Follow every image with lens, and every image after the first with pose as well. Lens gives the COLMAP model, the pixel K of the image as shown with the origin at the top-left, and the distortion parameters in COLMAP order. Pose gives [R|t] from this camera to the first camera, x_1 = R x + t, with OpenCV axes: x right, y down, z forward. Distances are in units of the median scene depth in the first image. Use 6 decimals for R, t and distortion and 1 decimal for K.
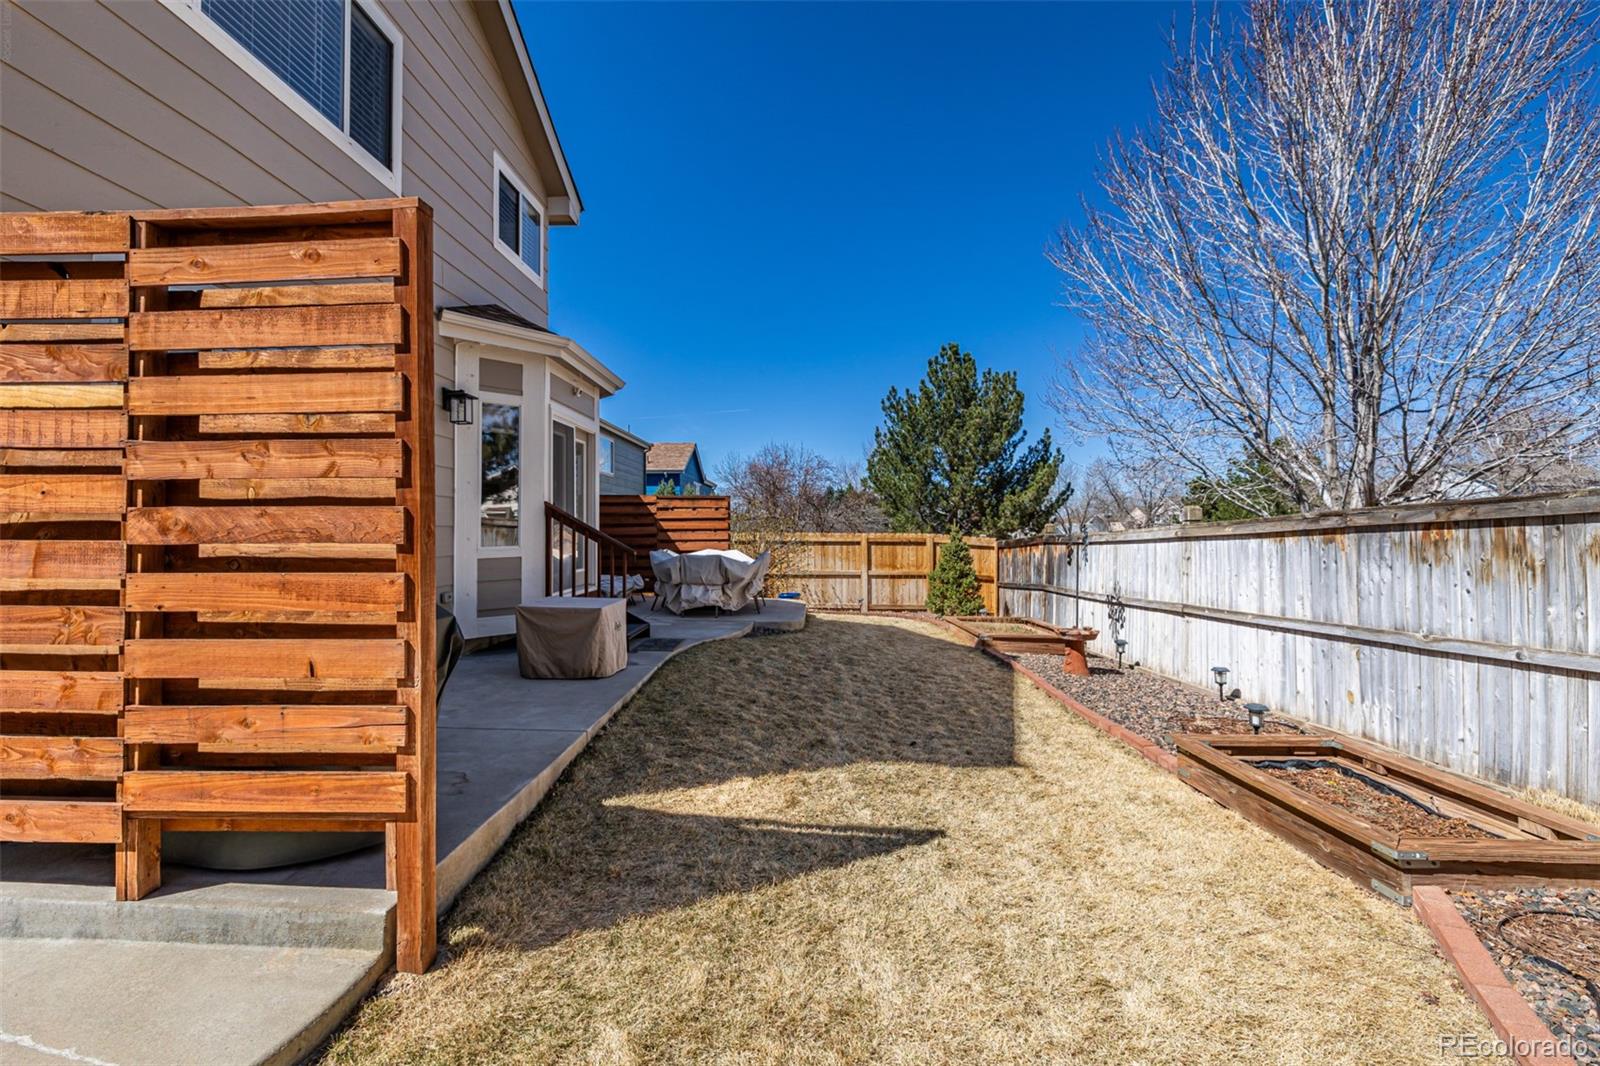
lens RADIAL K [[671.4, 0, 800.2], [0, 671.4, 524.7], [0, 0, 1]] dist [0.000842, 0.000168]
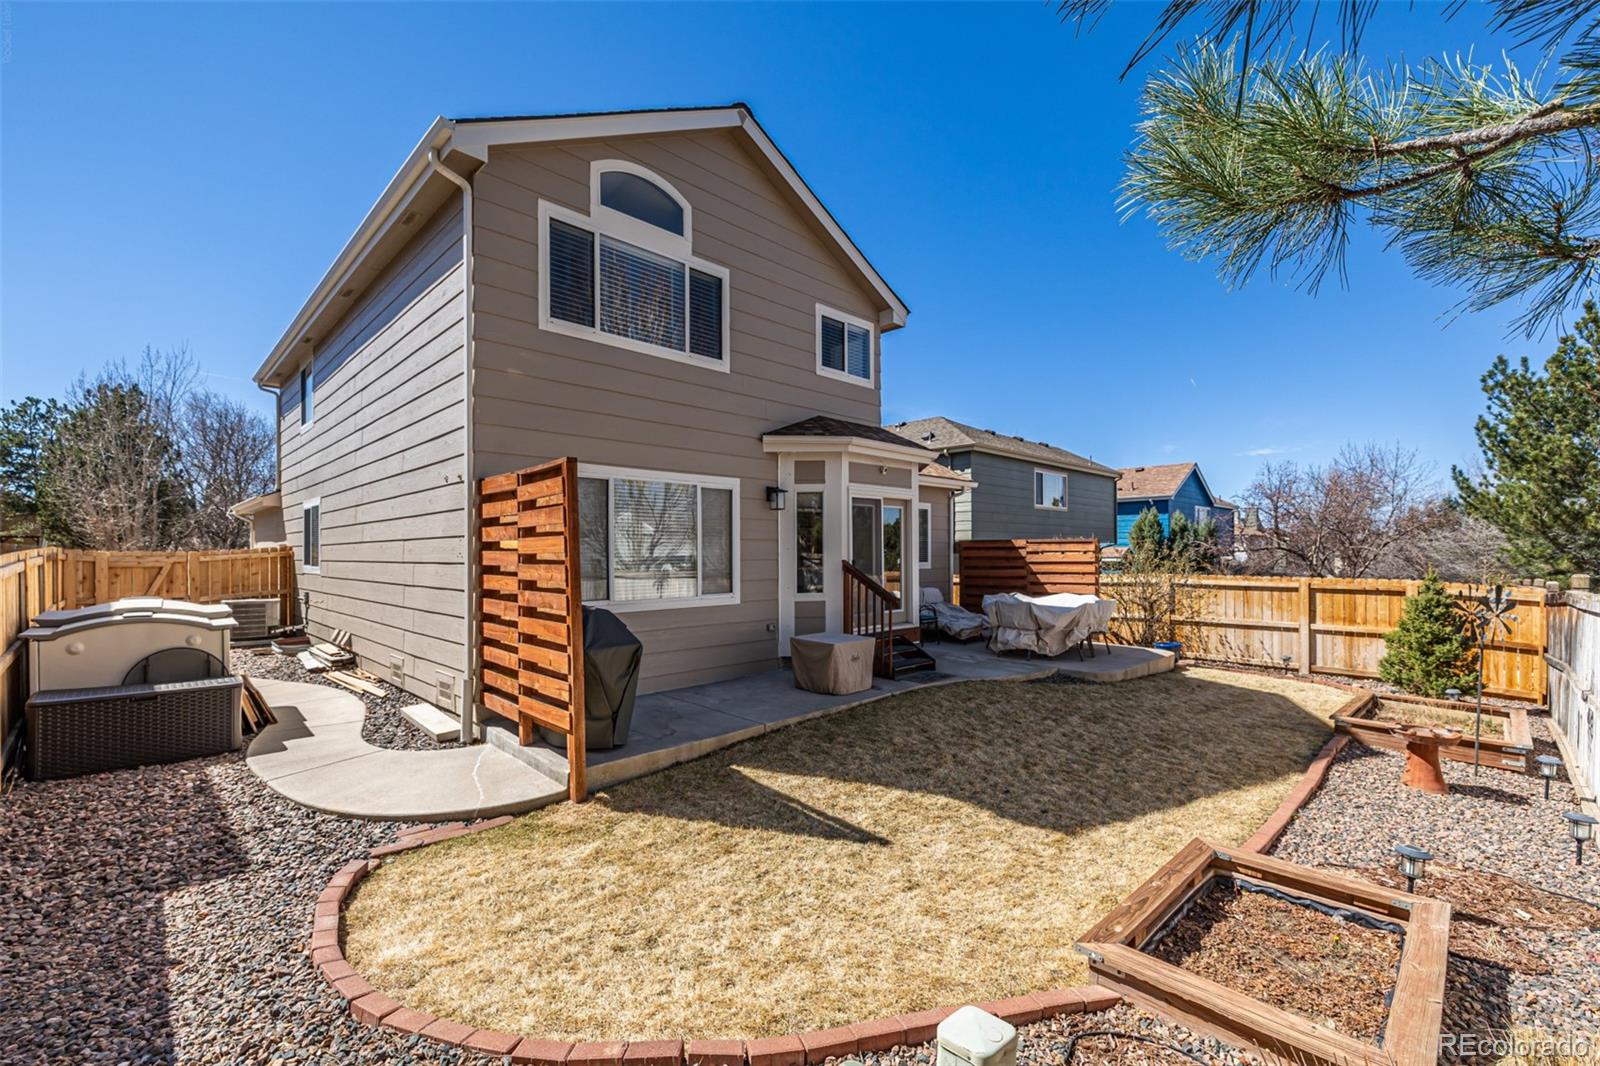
lens RADIAL K [[681.0, 0, 798.5], [0, 681.0, 555.7], [0, 0, 1]] dist [-0.002315, -0.000153]
pose [[0.713313, 0.000126, -0.700846, 0.374671], [0.008139, 0.999931, 0.008464, -0.040685], [0.700799, -0.011741, 0.713262, -0.020900]]
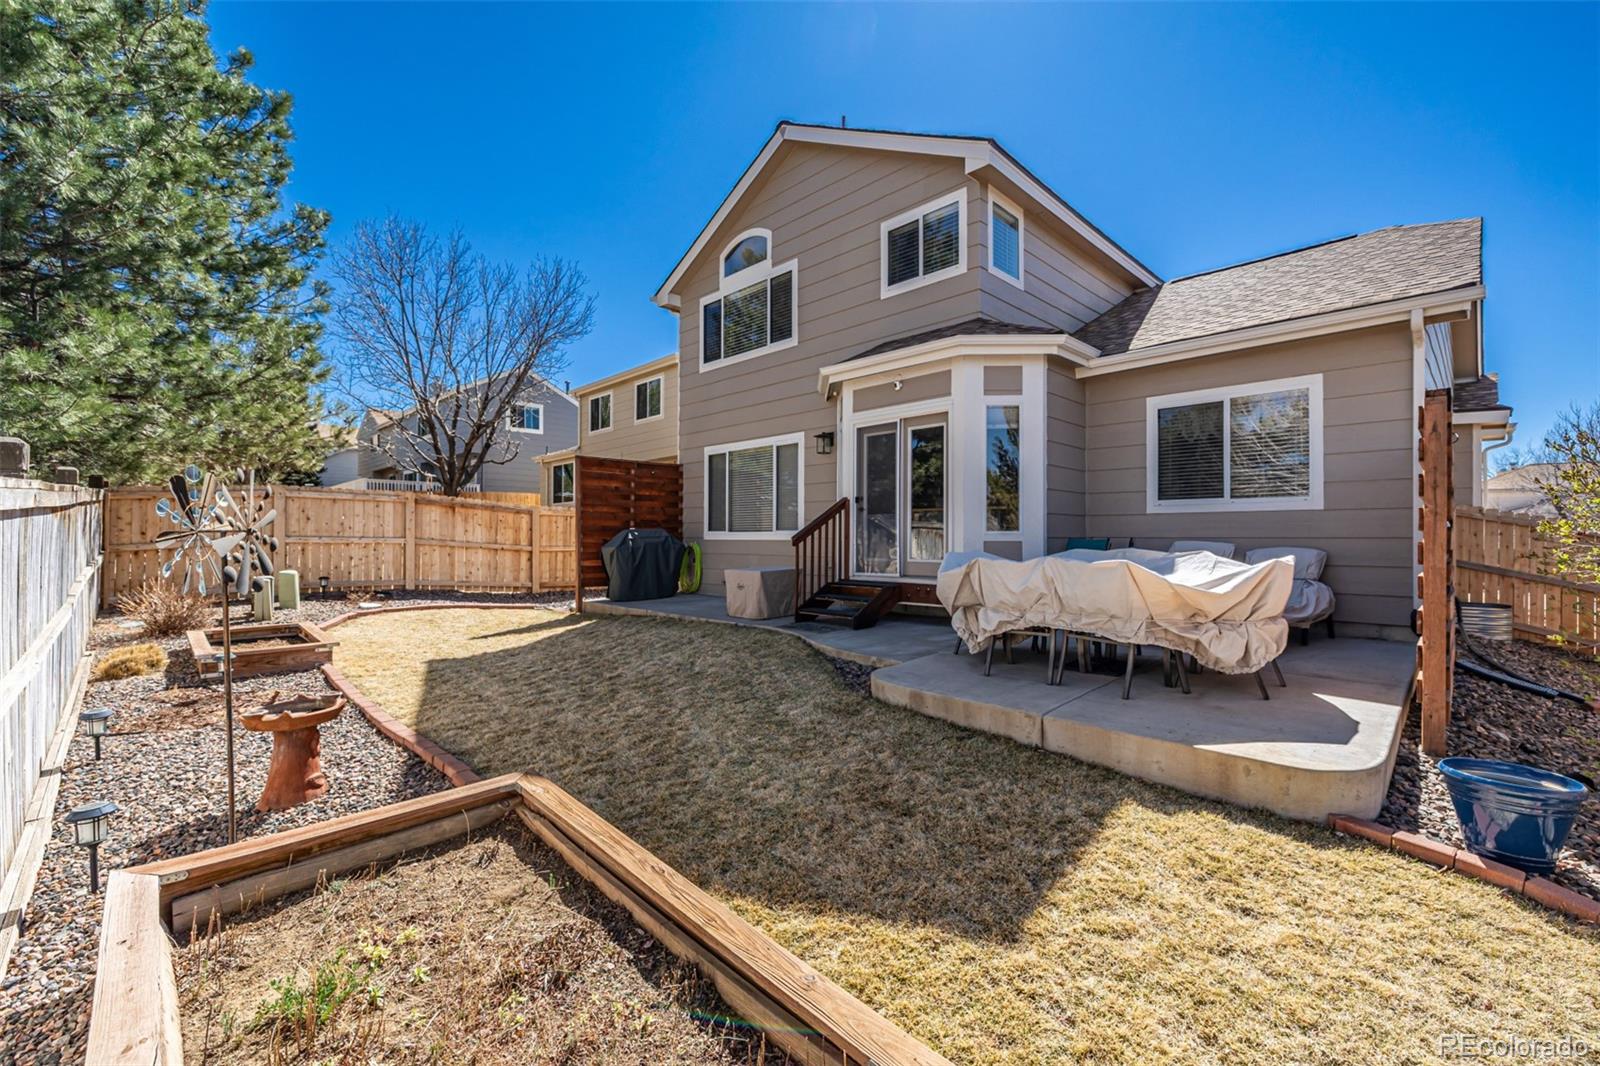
lens RADIAL K [[678.0, 0, 800.0], [0, 678.0, 533.0], [0, 0, 1]] dist [0.000598, -0.000125]
pose [[-0.707563, -0.006368, -0.706621, 0.427542], [0.001385, 0.999945, -0.010398, 0.033657], [0.706649, -0.008336, -0.707515, 1.361523]]
